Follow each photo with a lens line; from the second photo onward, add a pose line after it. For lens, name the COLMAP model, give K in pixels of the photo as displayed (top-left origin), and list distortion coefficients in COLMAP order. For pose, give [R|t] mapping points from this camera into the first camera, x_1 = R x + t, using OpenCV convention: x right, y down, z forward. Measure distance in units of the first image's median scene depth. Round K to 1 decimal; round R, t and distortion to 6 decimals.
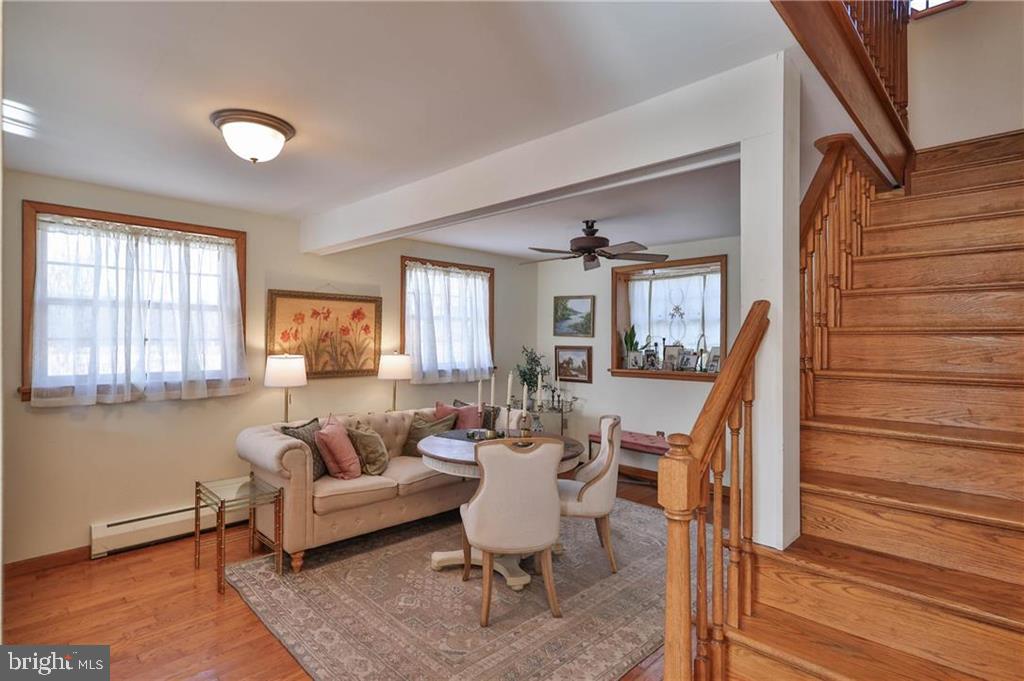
lens RADIAL K [[519.5, 0, 512.0], [0, 519.5, 340.5], [0, 0, 1]] dist [-0.000368, -0.000887]
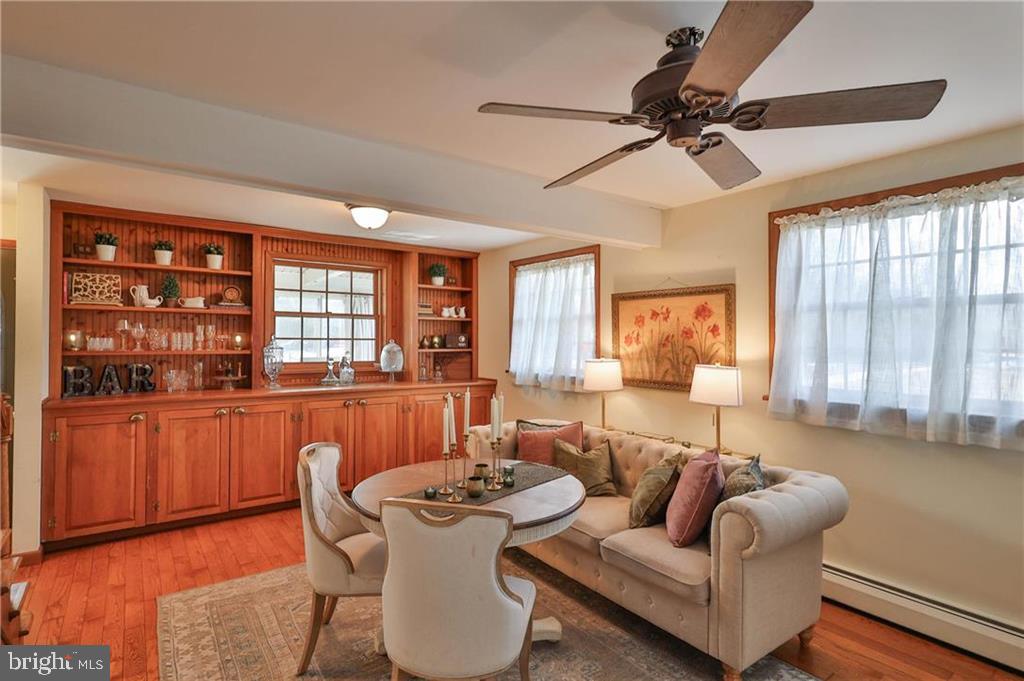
lens RADIAL K [[519.5, 0, 512.0], [0, 519.5, 340.5], [0, 0, 1]] dist [-0.000368, -0.000887]
pose [[-0.173526, -0.001215, -0.984828, 0.514965], [-0.008584, 0.999963, 0.000279, -0.005802], [0.984792, 0.008502, -0.173530, 0.889975]]
